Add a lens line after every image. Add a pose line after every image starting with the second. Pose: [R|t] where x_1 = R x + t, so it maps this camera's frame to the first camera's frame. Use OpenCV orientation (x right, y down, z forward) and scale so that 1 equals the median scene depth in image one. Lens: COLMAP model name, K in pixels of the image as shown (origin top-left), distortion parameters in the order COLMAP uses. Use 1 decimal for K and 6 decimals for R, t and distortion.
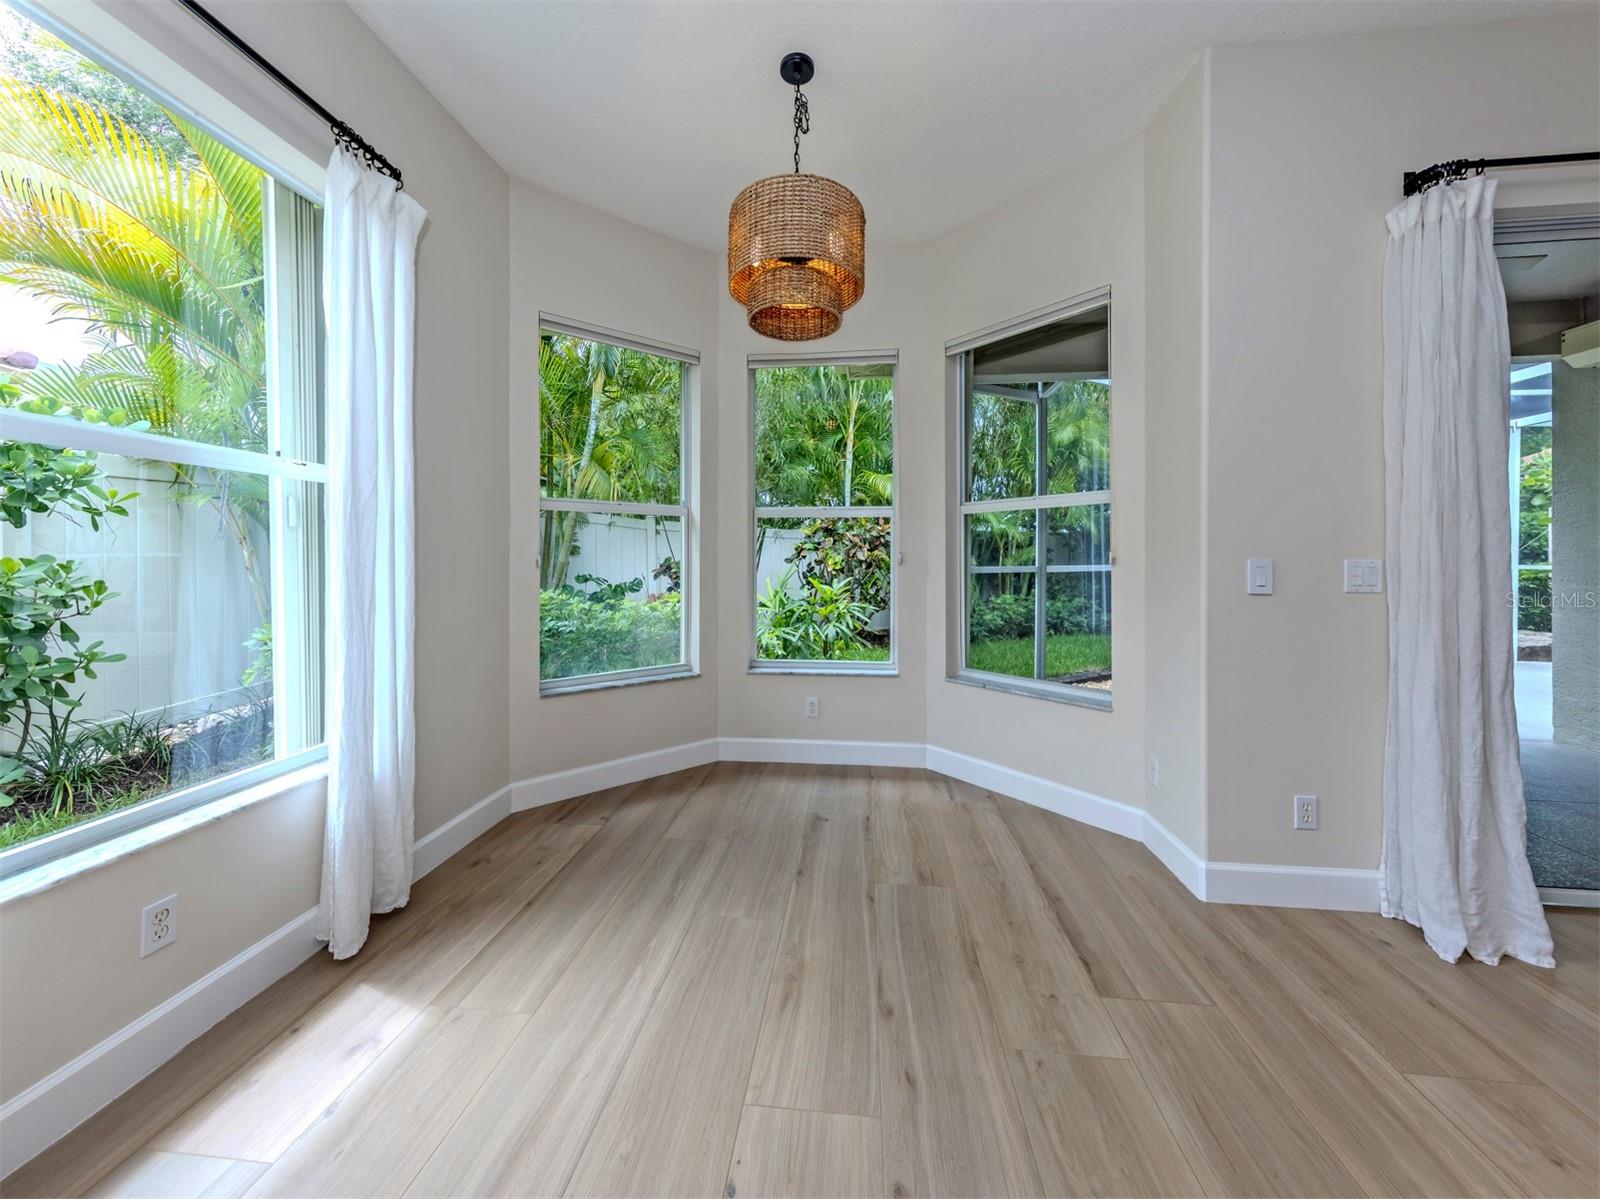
lens RADIAL K [[582.1, 0, 794.7], [0, 582.1, 563.1], [0, 0, 1]] dist [0.006271, -0.001135]
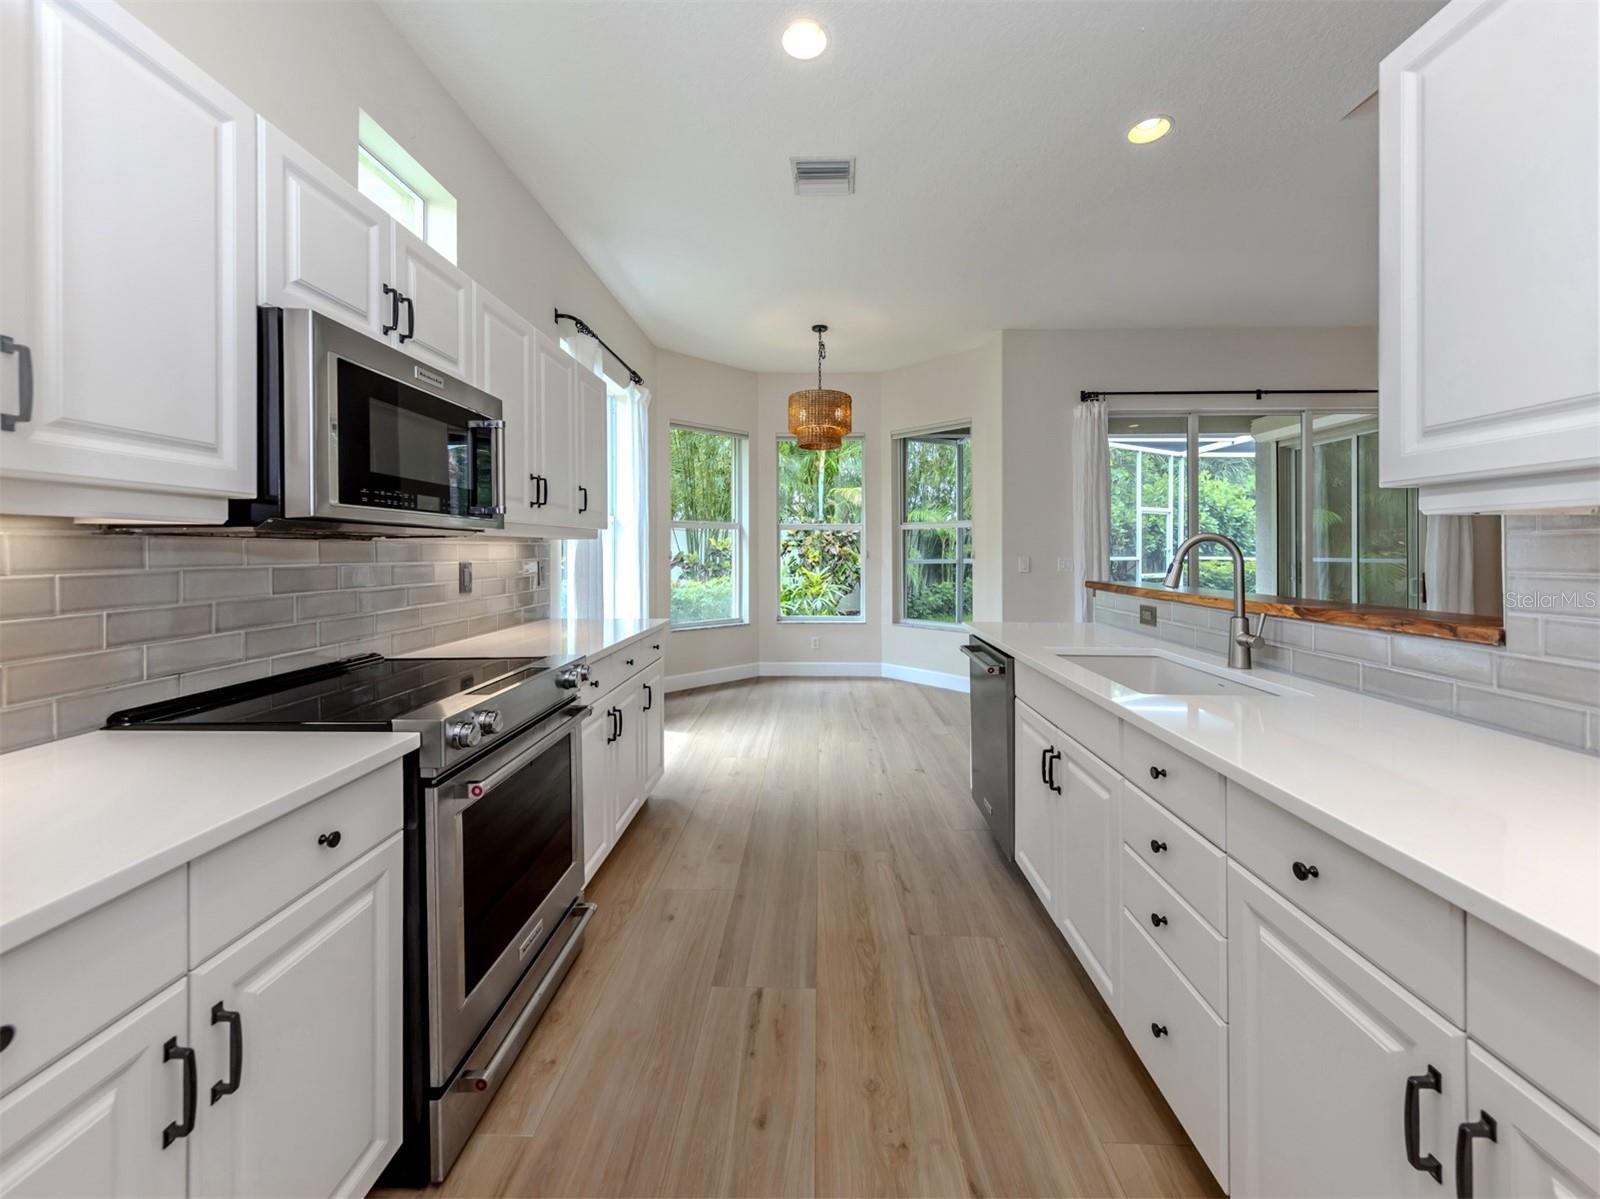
lens RADIAL K [[613.1, 0, 806.6], [0, 613.1, 559.4], [0, 0, 1]] dist [0.005634, -0.000651]
pose [[0.995677, -0.002032, 0.092863, -0.214917], [0.001314, 0.999969, 0.007787, -0.012786], [-0.092876, -0.007631, 0.995648, -1.034766]]
